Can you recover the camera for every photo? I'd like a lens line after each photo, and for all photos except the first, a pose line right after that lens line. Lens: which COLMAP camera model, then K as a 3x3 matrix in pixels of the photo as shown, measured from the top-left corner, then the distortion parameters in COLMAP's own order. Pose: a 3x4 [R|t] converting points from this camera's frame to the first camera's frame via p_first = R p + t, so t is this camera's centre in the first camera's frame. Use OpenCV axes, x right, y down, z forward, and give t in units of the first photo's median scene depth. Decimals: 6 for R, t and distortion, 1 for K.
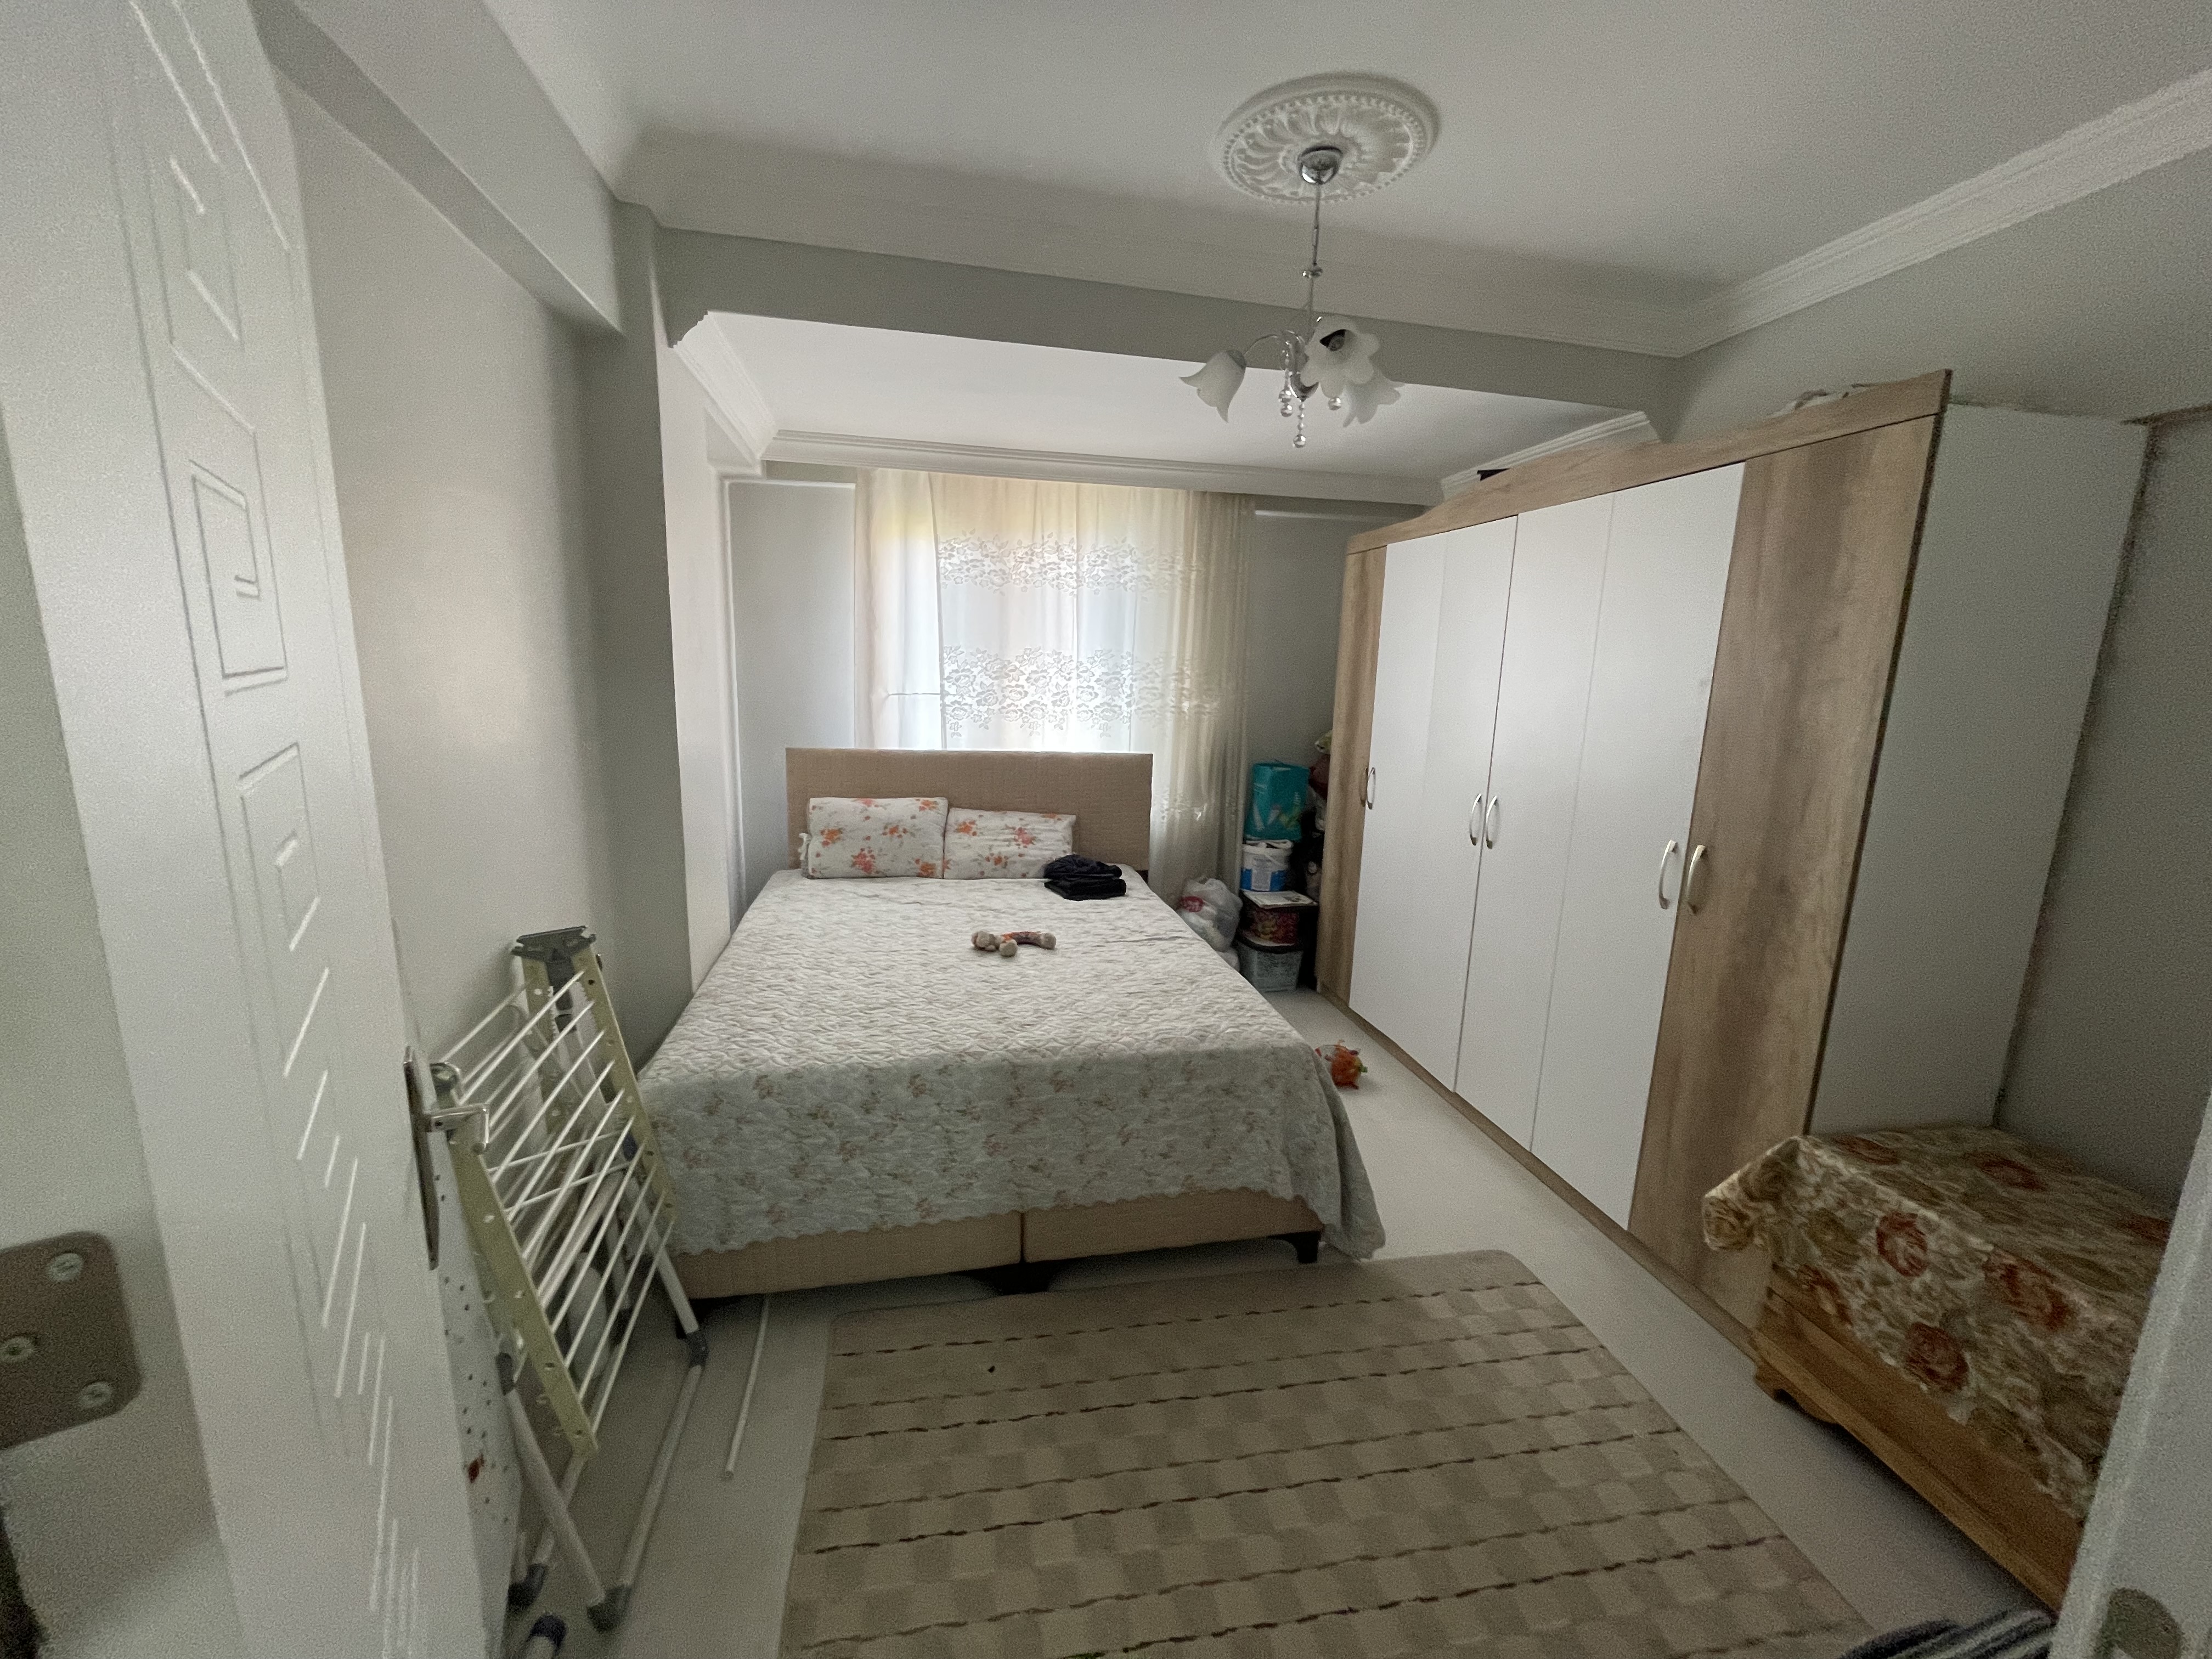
lens RADIAL K [[896.7, 0, 1108.4], [0, 896.7, 826.0], [0, 0, 1]] dist [0.001776, 0.000061]
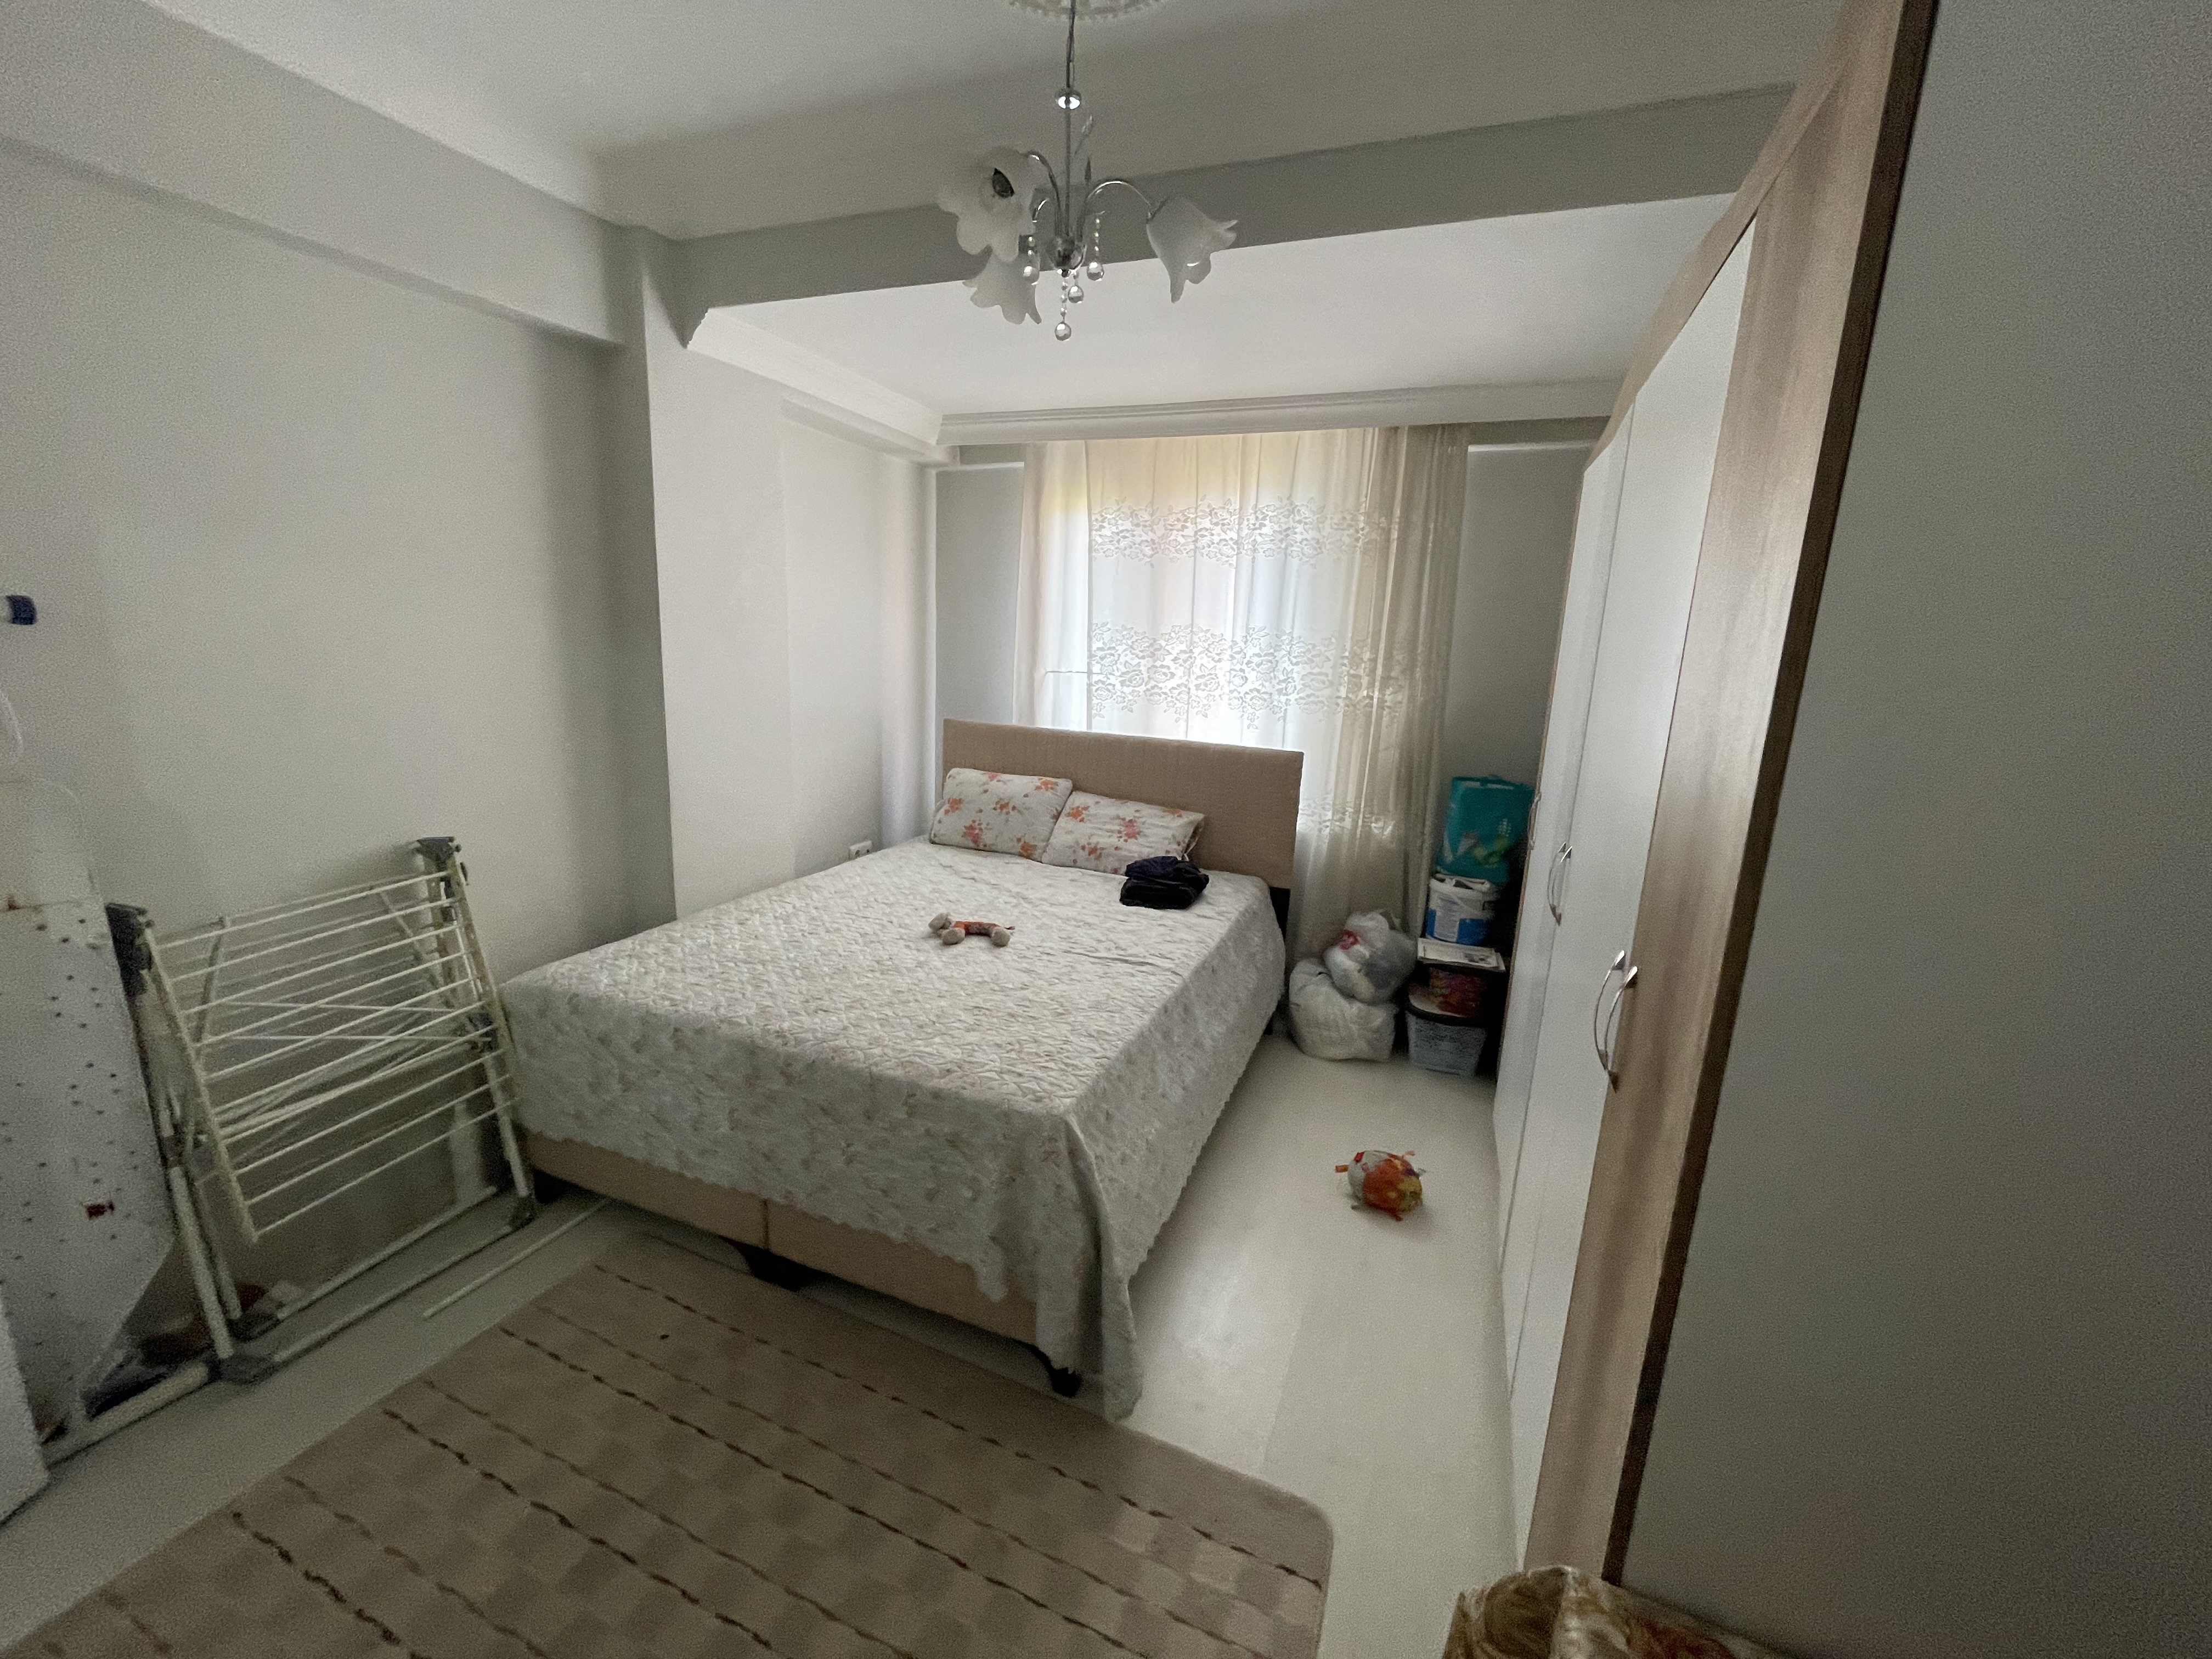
lens RADIAL K [[896.7, 0, 1109.7], [0, 896.7, 827.1], [0, 0, 1]] dist [0.001776, 0.000061]
pose [[0.832899, 0.120639, -0.540117, 0.391225], [-0.116731, 0.992291, 0.041628, -0.027037], [0.540975, 0.028377, 0.840560, 0.218914]]
